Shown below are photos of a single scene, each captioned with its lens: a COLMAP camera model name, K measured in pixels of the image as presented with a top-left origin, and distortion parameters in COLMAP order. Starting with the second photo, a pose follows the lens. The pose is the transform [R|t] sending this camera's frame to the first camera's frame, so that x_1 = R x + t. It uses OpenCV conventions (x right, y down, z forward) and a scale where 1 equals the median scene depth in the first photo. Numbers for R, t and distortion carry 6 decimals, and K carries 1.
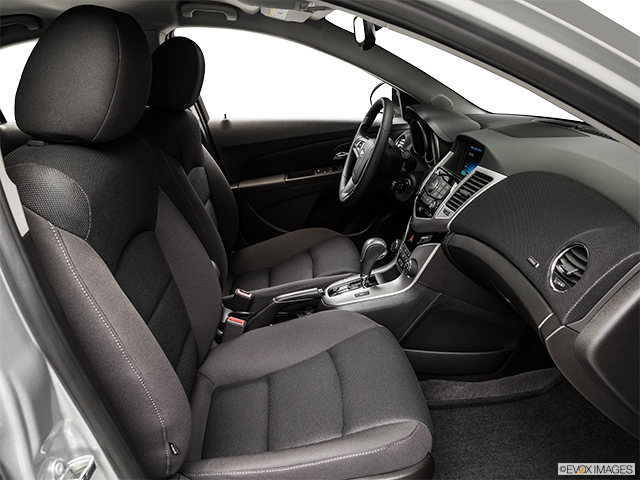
lens RADIAL K [[487.8, 0, 320.0], [0, 487.8, 240.0], [0, 0, 1]] dist [-0.141465, 0.087547]
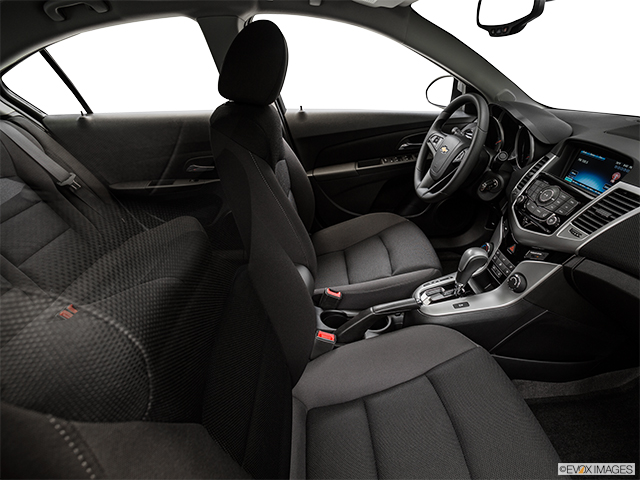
lens RADIAL K [[327.6, 0, 337.3], [0, 327.6, 237.8], [0, 0, 1]] dist [-0.096041, 0.047409]
pose [[0.999910, 0.007946, -0.010773, -0.135964], [-0.006225, 0.988470, 0.151291, -0.104151], [0.011851, -0.151211, 0.988430, 0.320873]]
